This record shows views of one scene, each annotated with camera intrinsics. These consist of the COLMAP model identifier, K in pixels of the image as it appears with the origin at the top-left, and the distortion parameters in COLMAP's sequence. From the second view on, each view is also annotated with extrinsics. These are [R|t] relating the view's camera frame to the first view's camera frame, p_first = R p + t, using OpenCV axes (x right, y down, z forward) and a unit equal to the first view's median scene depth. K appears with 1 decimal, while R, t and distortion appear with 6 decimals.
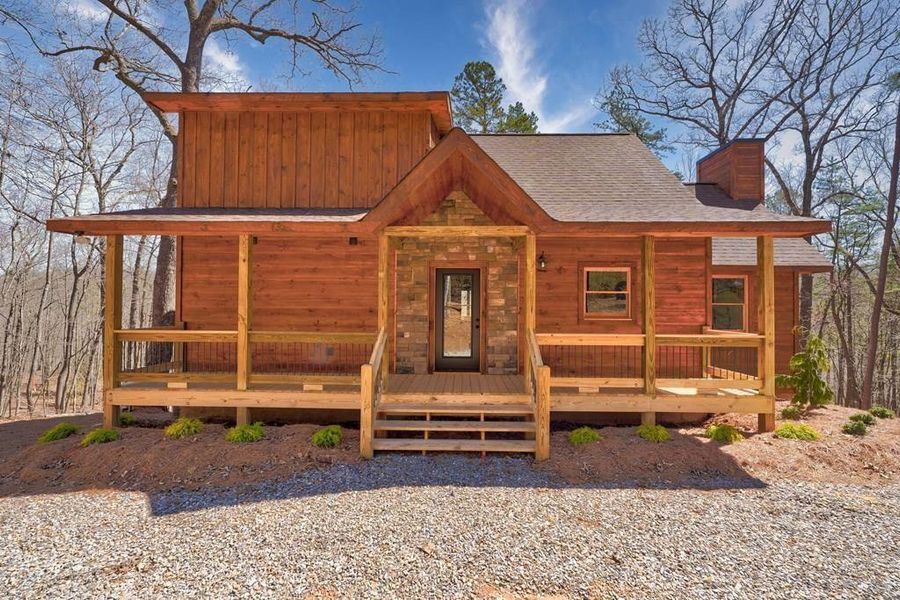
lens RADIAL K [[367.2, 0, 459.0], [0, 367.2, 303.9], [0, 0, 1]] dist [0.006234, -0.002271]
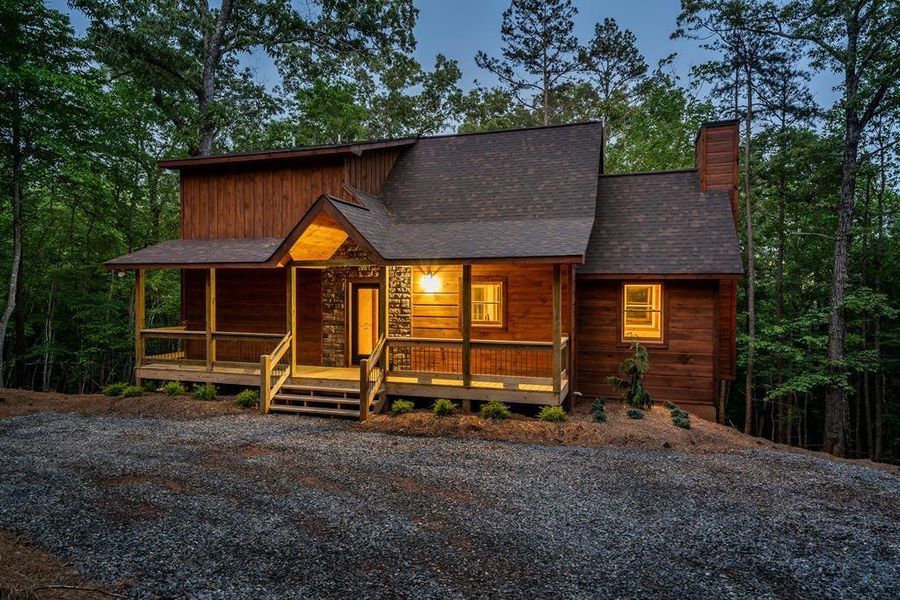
lens RADIAL K [[558.7, 0, 453.3], [0, 558.7, 301.2], [0, 0, 1]] dist [0.030353, 0.003700]
pose [[0.953883, 0.000533, -0.300178, 0.847382], [0.007613, 0.999634, 0.025966, -0.083856], [0.300082, -0.027054, 0.953530, -0.714469]]
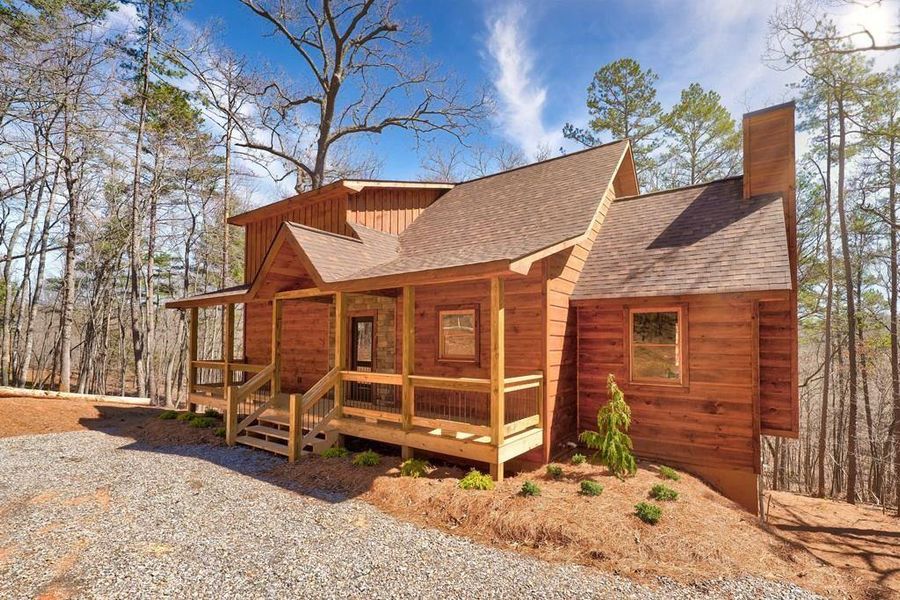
lens RADIAL K [[414.6, 0, 487.2], [0, 414.6, 330.6], [0, 0, 1]] dist [0.007642, -0.003472]
pose [[0.837700, -0.018518, -0.545816, 1.110538], [0.008069, 0.999736, -0.021535, -0.016681], [0.546070, 0.013636, 0.837628, 0.071828]]
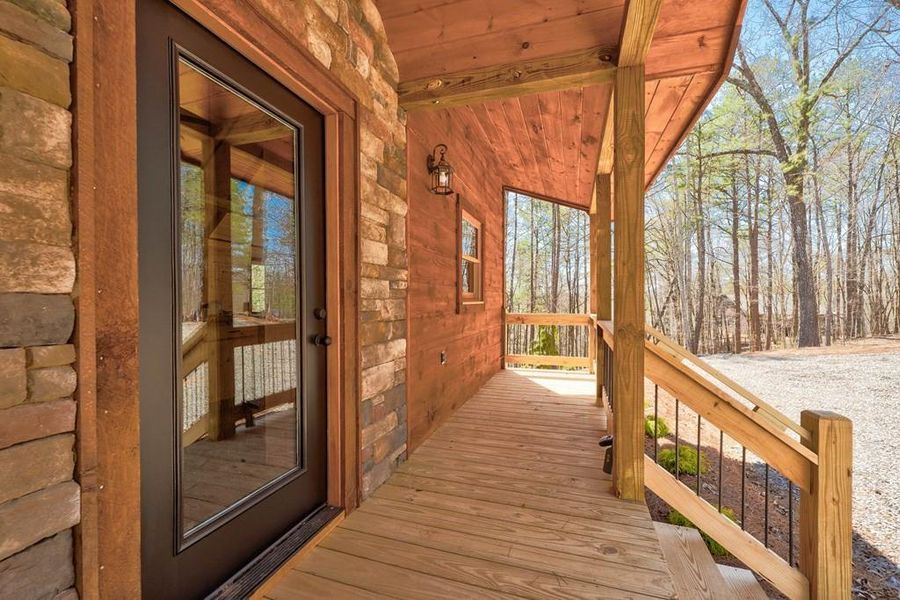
lens RADIAL K [[367.2, 0, 447.8], [0, 367.2, 302.7], [0, 0, 1]] dist [0.006234, -0.002271]
pose [[0.268934, -0.012829, 0.963073, -0.177222], [-0.005320, 0.999876, 0.014805, 0.032422], [-0.963144, -0.009105, 0.268832, 0.861529]]
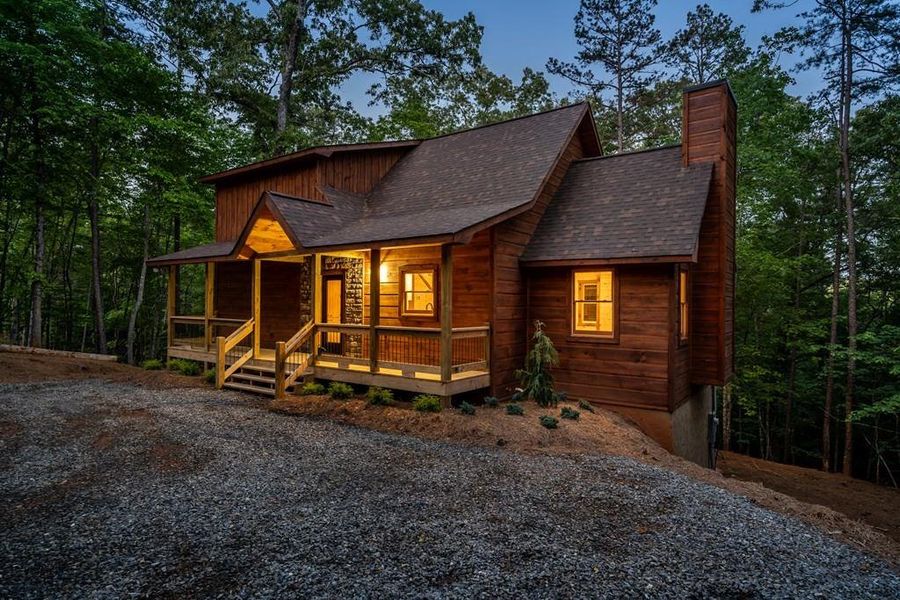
lens RADIAL K [[519.0, 0, 447.6], [0, 519.0, 300.8], [0, 0, 1]] dist [0.008873, 0.004595]
pose [[0.810691, -0.003158, -0.585466, 1.431657], [0.003566, 0.999994, -0.000456, -0.002592], [0.585463, -0.001718, 0.810697, -0.264172]]
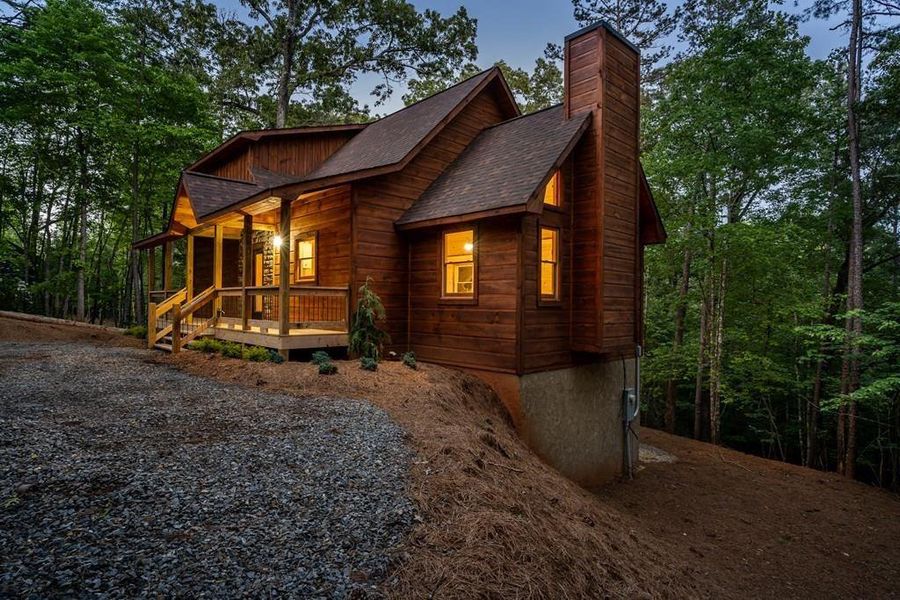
lens RADIAL K [[494.3, 0, 424.5], [0, 494.3, 300.6], [0, 0, 1]] dist [-0.017621, 0.012509]
pose [[0.672723, -0.005464, -0.739874, 1.858079], [0.001034, 0.999979, -0.006445, 0.117235], [0.739894, 0.003571, 0.672714, 0.200629]]
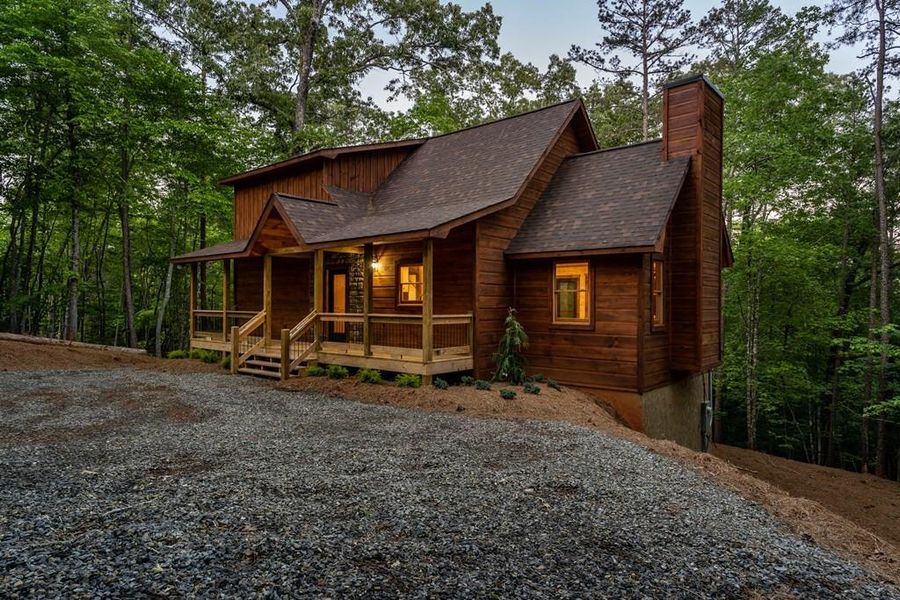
lens RADIAL K [[559.2, 0, 445.3], [0, 559.2, 301.2], [0, 0, 1]] dist [0.037840, -0.005157]
pose [[0.760203, -0.007687, -0.649641, 1.718737], [0.008555, 0.999962, -0.001821, 0.032022], [0.649630, -0.004174, 0.760239, -0.363326]]
